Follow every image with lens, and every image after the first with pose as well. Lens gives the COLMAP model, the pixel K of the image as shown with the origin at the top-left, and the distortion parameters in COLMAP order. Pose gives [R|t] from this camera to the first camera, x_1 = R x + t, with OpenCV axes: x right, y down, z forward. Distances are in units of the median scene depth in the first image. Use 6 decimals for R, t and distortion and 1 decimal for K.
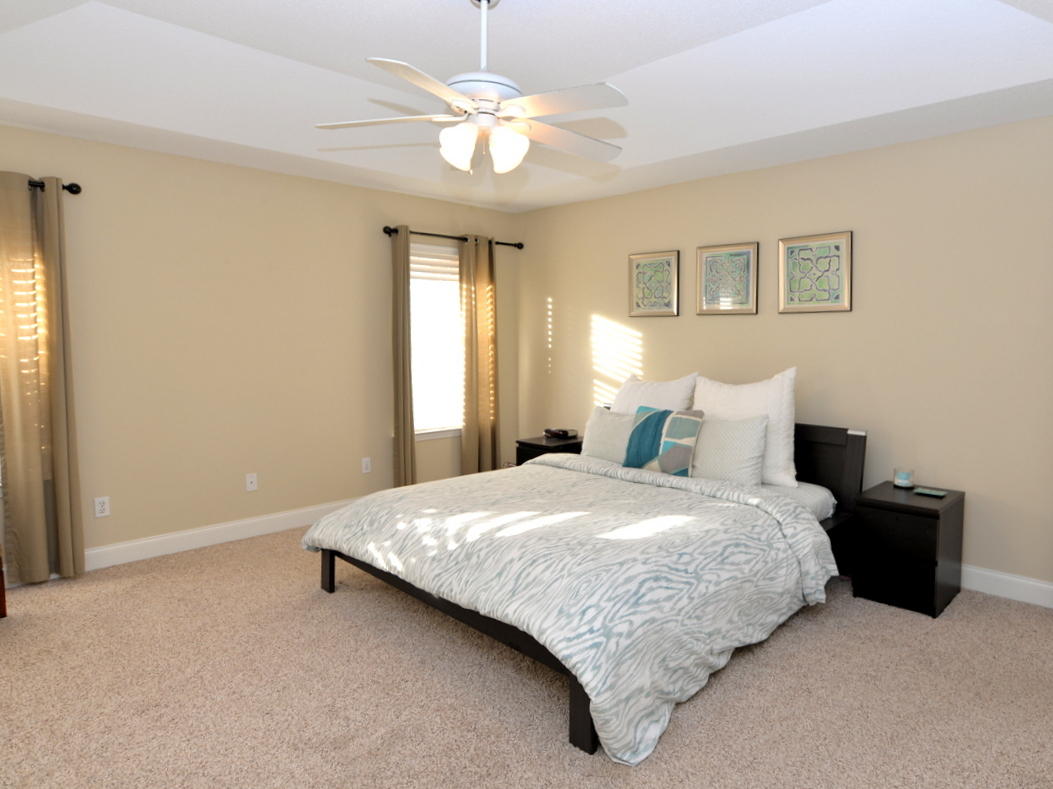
lens RADIAL K [[671.1, 0, 592.7], [0, 671.1, 389.3], [0, 0, 1]] dist [-0.011012, -0.001032]
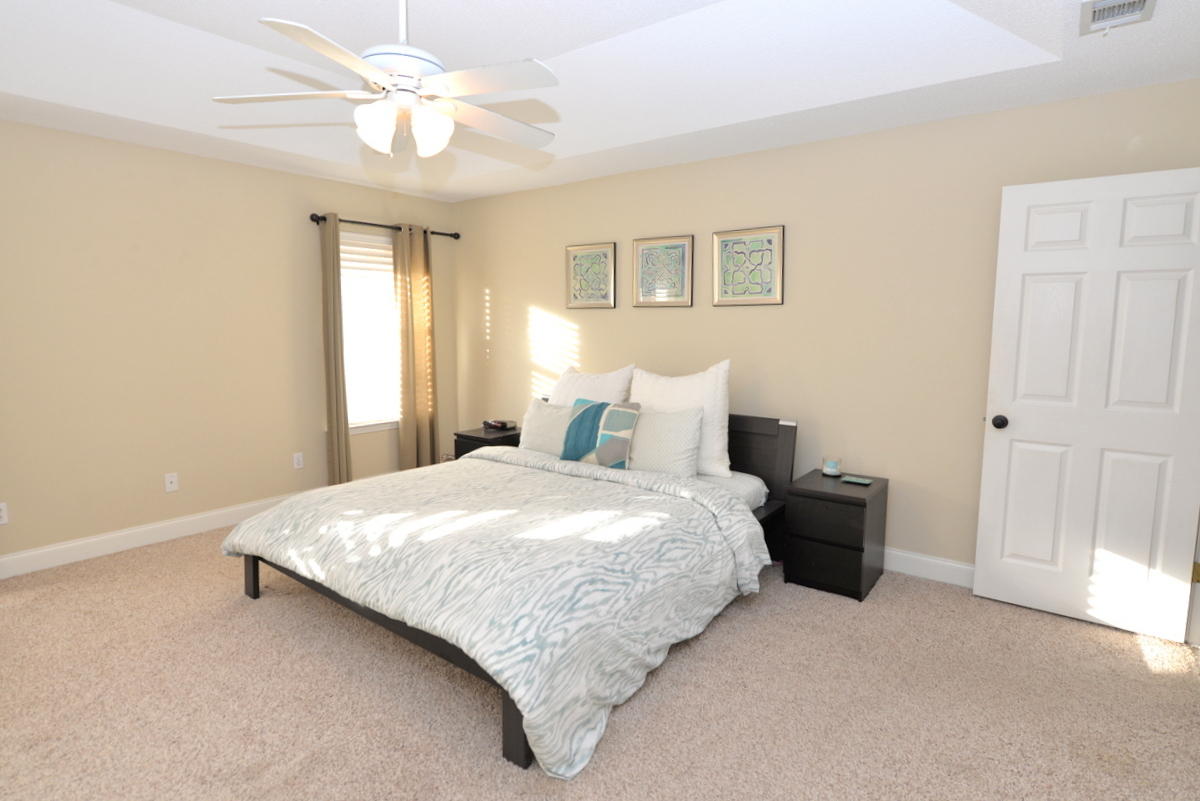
lens RADIAL K [[593.9, 0, 597.0], [0, 593.9, 385.3], [0, 0, 1]] dist [-0.010427, -0.001259]
pose [[0.996059, -0.008870, 0.088244, 0.025129], [0.006020, 0.999453, 0.032510, -0.027254], [-0.088484, -0.031851, 0.995568, 0.134259]]
